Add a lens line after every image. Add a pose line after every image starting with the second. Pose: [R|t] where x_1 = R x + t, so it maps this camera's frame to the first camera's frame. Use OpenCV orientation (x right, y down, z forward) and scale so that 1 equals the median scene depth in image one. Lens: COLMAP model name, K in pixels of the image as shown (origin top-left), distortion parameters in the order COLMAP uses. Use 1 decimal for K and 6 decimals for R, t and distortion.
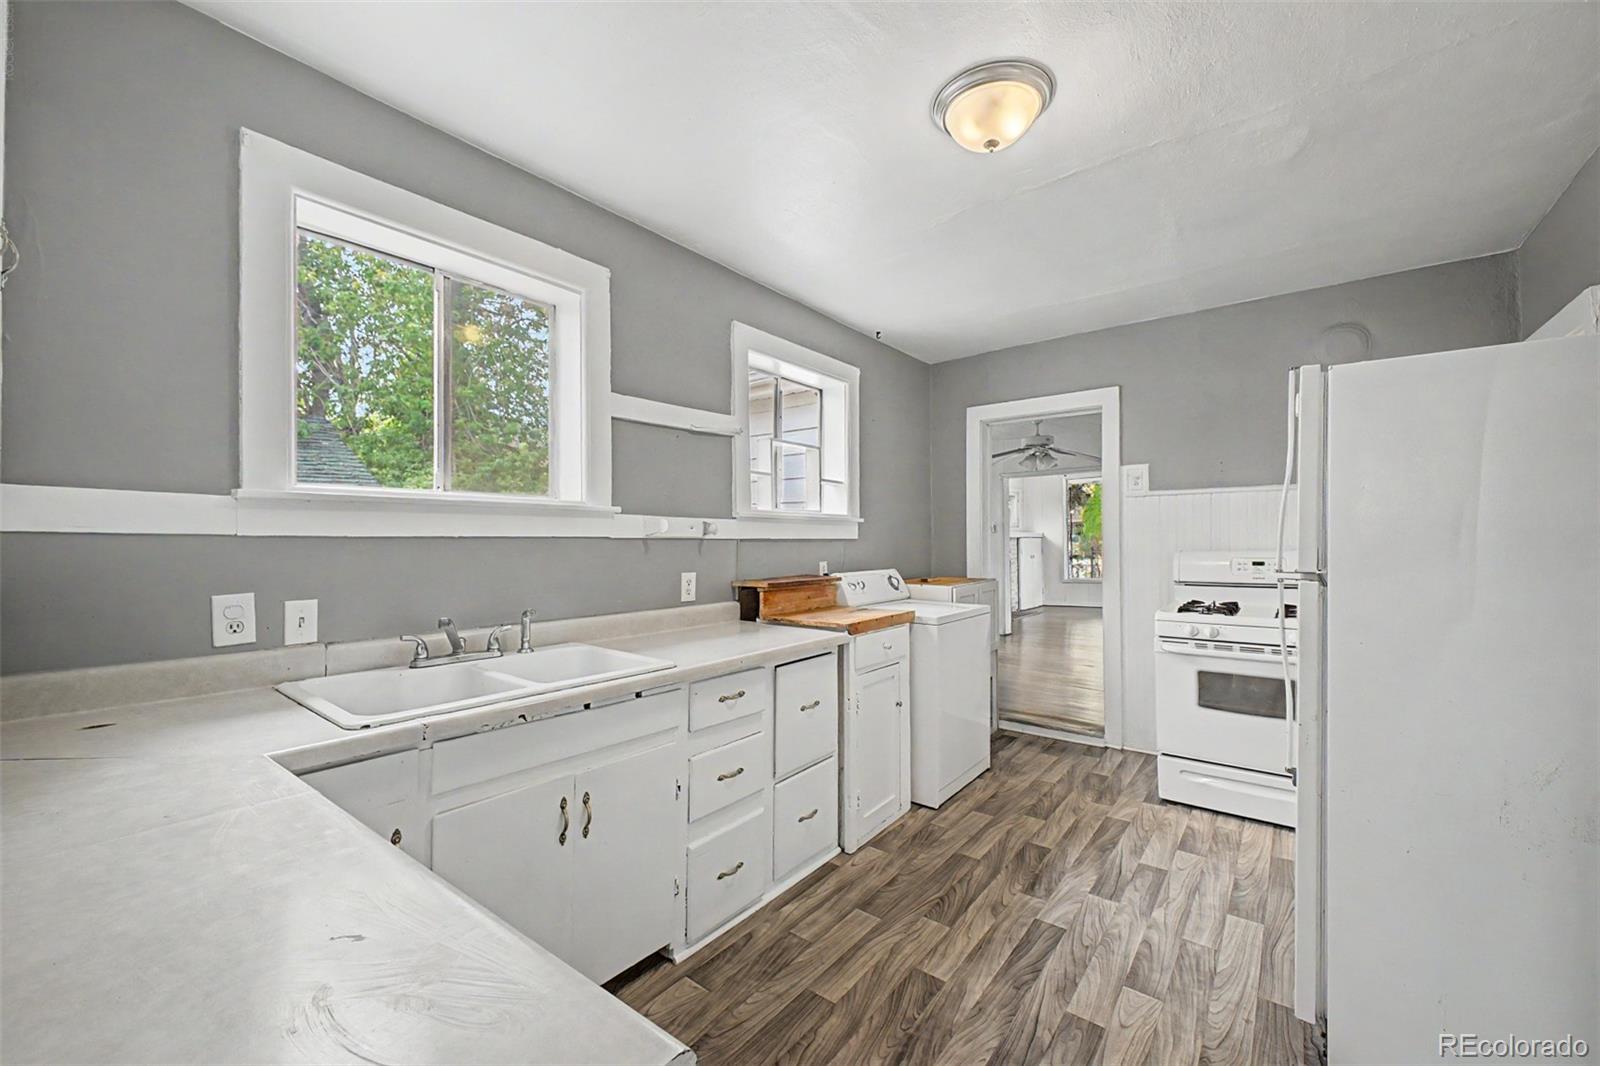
lens RADIAL K [[636.5, 0, 800.0], [0, 636.5, 533.0], [0, 0, 1]] dist [0.003794, -0.000205]
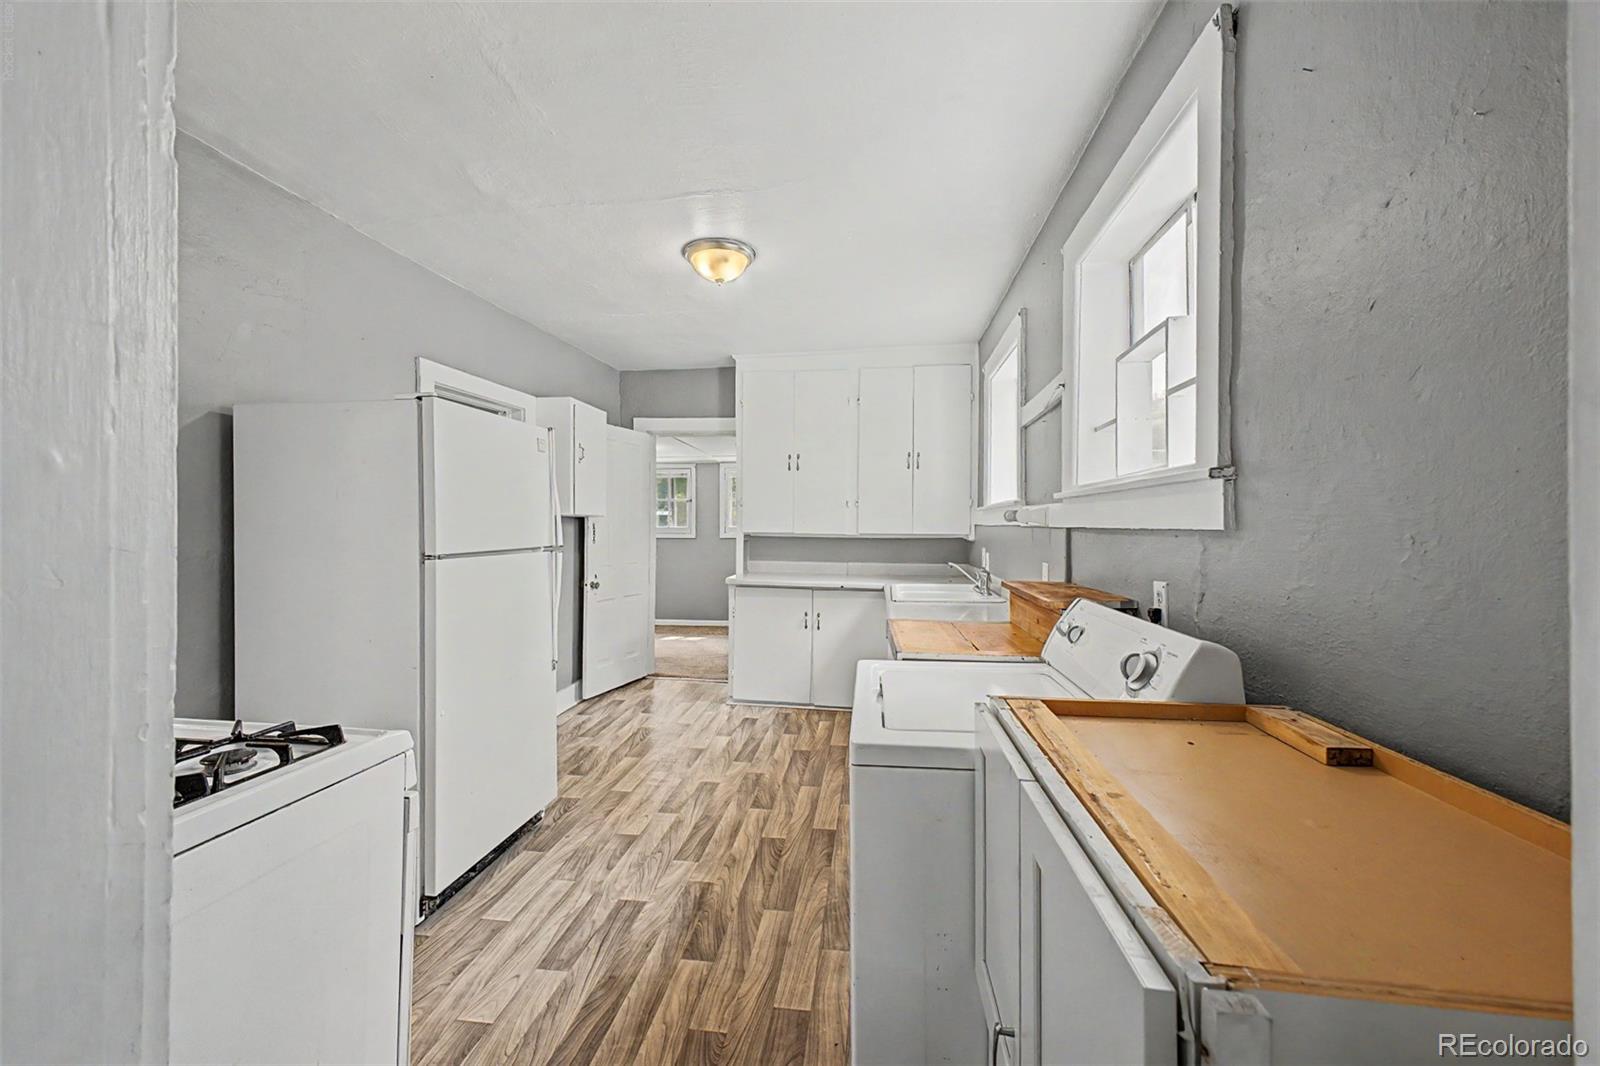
lens RADIAL K [[636.5, 0, 800.0], [0, 636.5, 533.0], [0, 0, 1]] dist [0.003794, -0.000205]
pose [[-0.858914, 0.008405, -0.512050, 0.839116], [0.007642, 0.999964, 0.003596, 0.017487], [0.512062, -0.000825, -0.858948, 2.197301]]
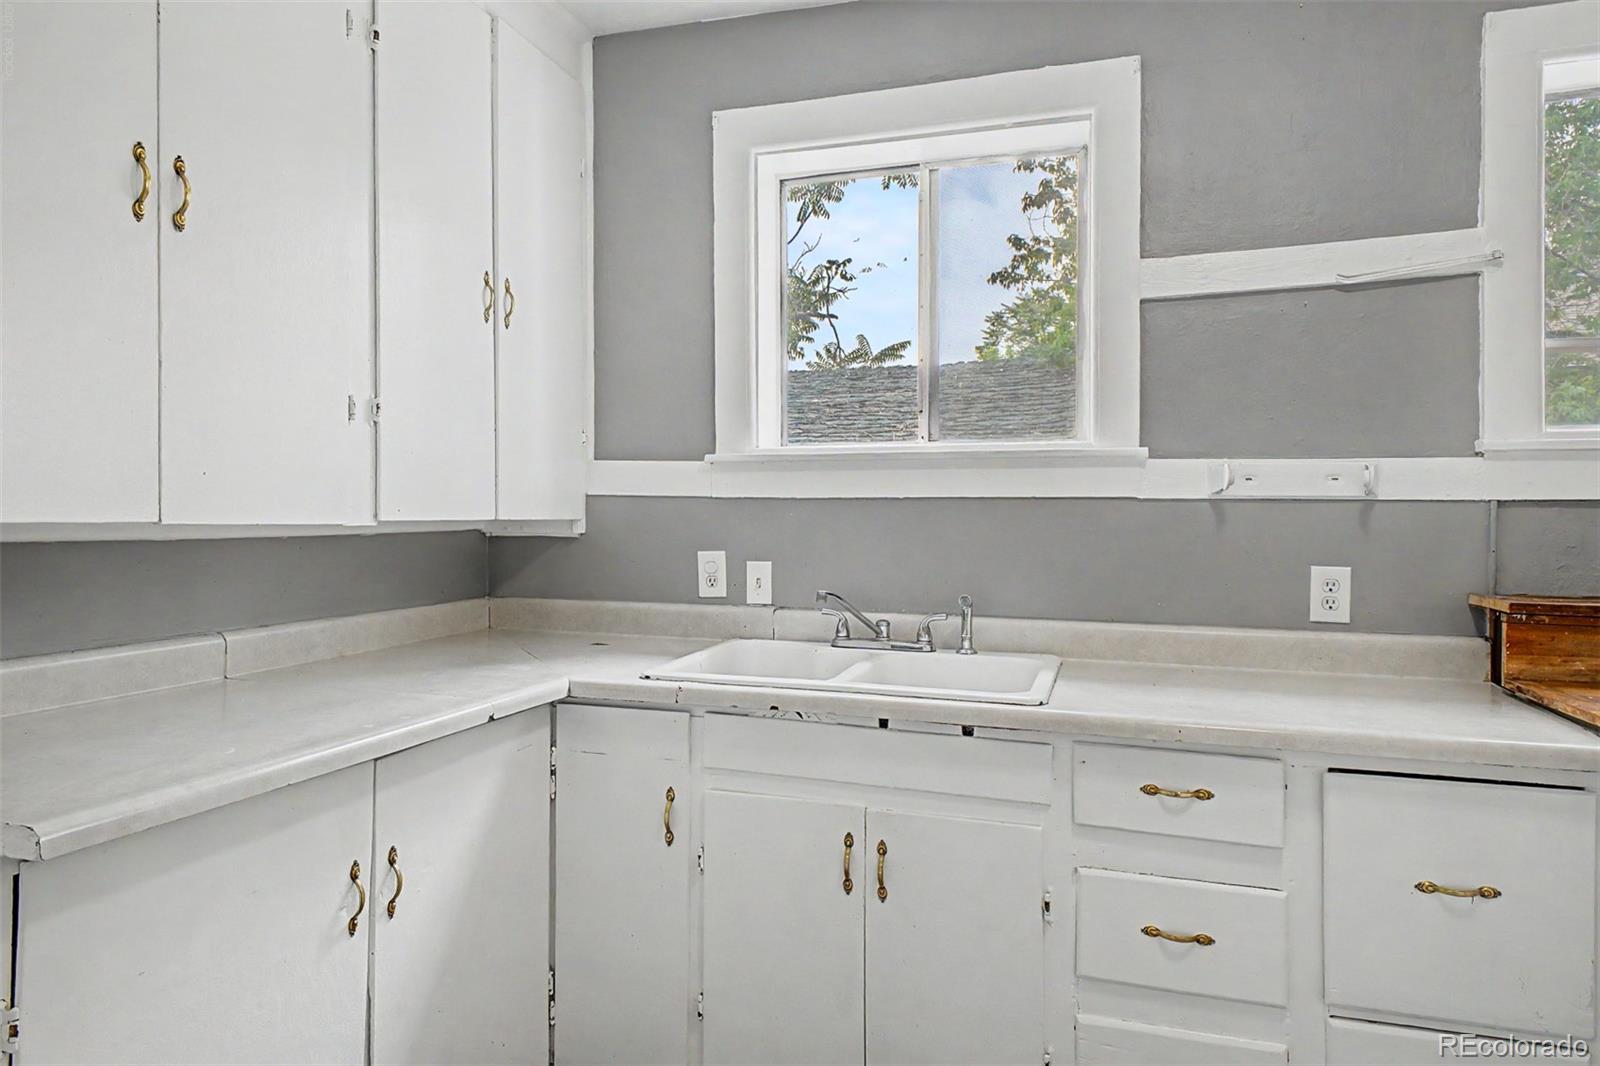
lens RADIAL K [[1010.0, 0, 800.0], [0, 1010.0, 533.0], [0, 0, 1]] dist [0.054765, -0.001490]
pose [[0.343647, 0.025406, -0.938755, 0.595836], [0.005210, 0.999567, 0.028959, 0.011852], [0.939084, -0.014843, 0.343366, 0.413166]]
